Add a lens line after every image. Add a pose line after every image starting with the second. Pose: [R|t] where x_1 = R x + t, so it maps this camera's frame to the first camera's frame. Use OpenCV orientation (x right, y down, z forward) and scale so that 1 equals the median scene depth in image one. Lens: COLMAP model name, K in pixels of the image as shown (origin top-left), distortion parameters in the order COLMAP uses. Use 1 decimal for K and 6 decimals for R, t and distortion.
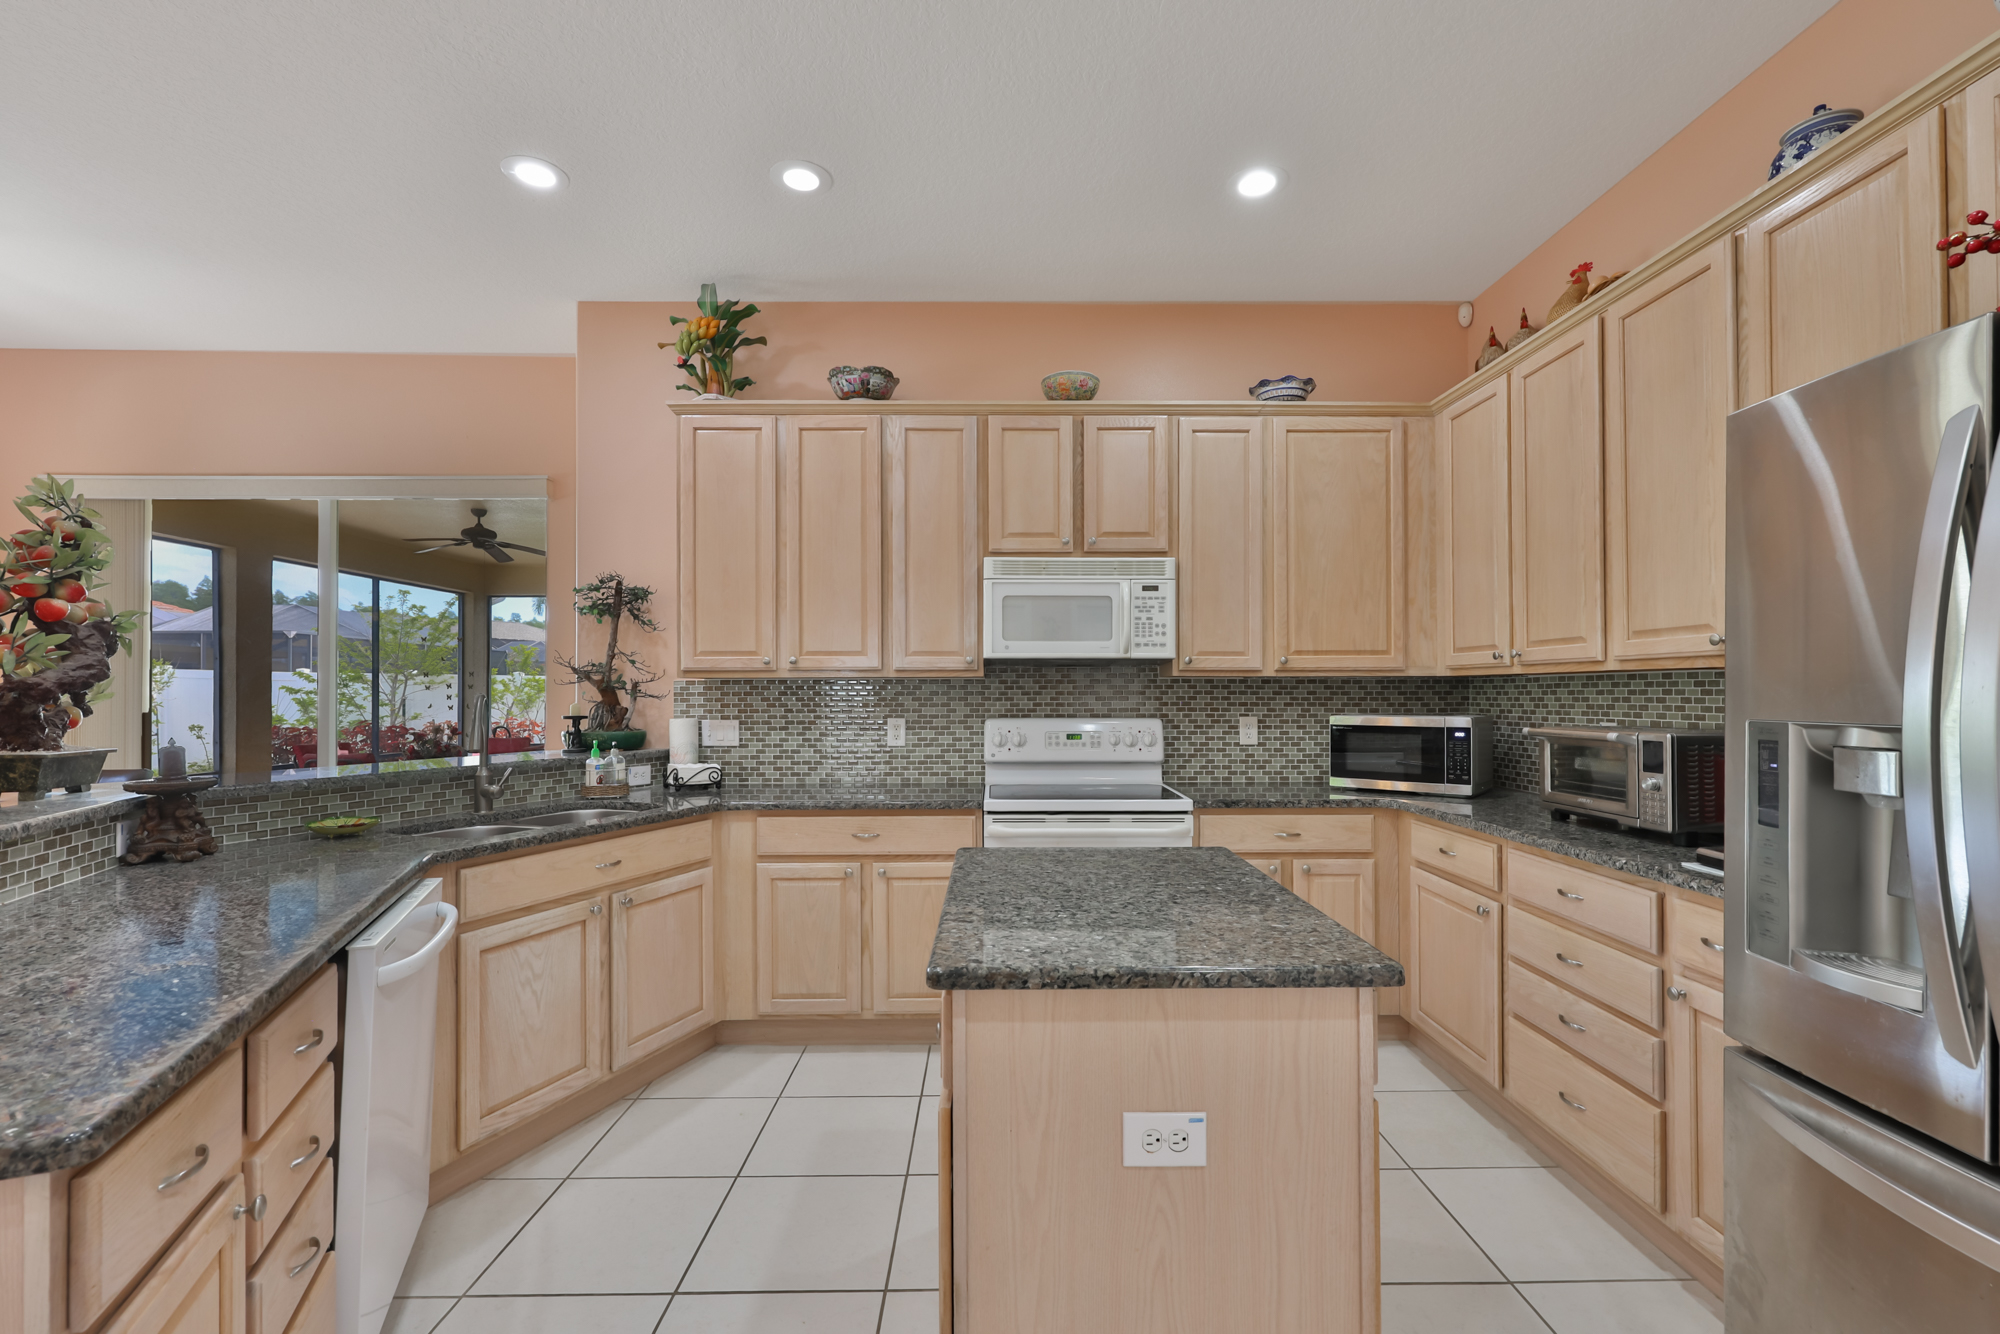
lens RADIAL K [[869.9, 0, 994.2], [0, 869.9, 679.9], [0, 0, 1]] dist [-0.006960, -0.000703]
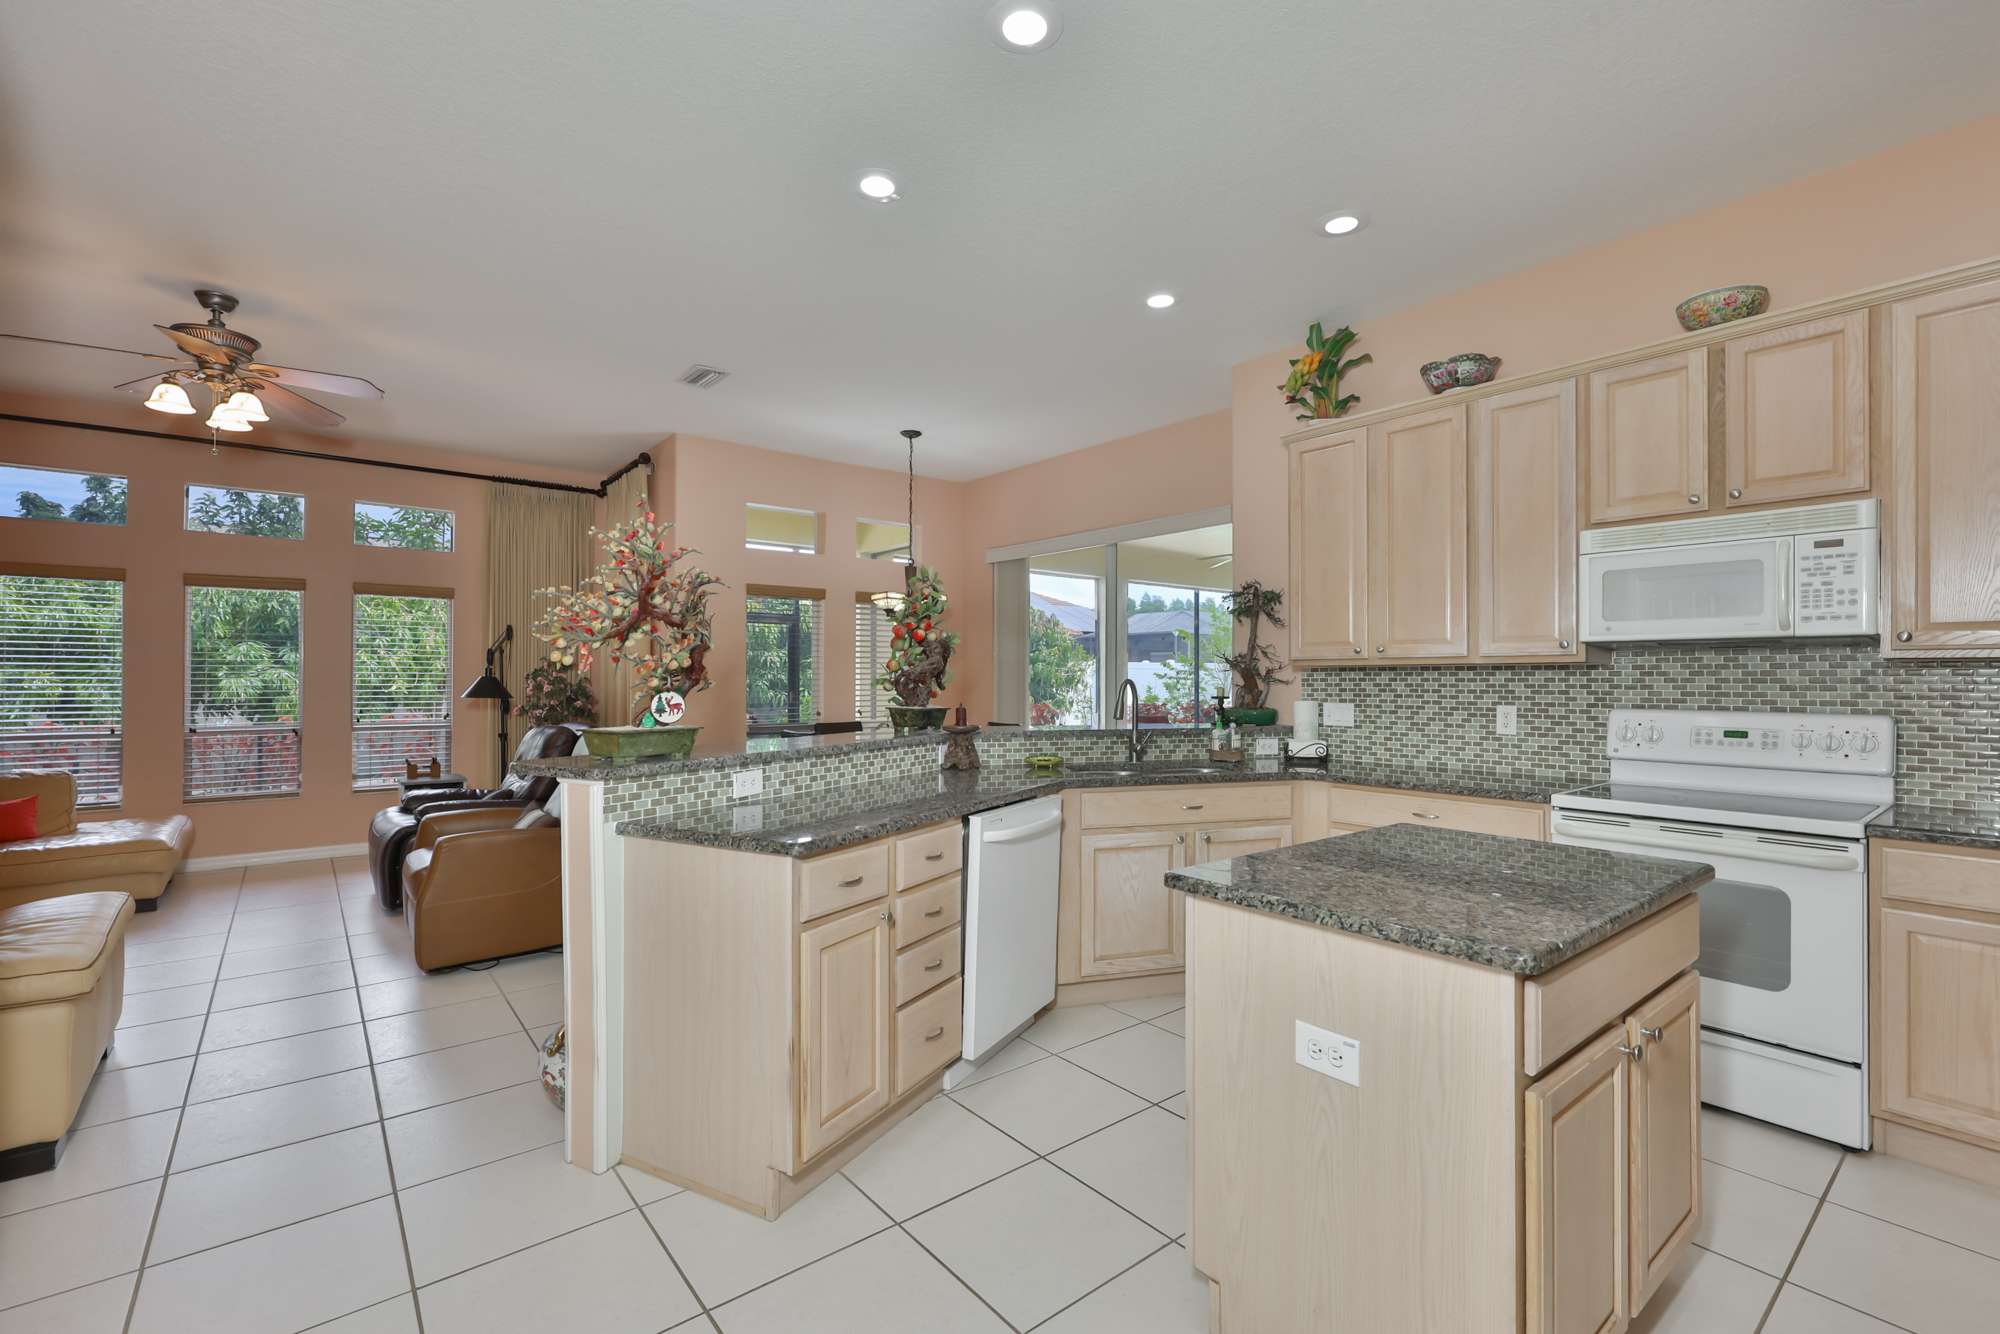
lens RADIAL K [[869.9, 0, 1029.9], [0, 869.9, 675.4], [0, 0, 1]] dist [-0.006960, -0.000703]
pose [[0.628849, -0.000062, -0.777527, 0.327535], [0.008123, 0.999946, 0.006489, -0.000292], [0.777485, -0.010396, 0.628816, -0.024211]]
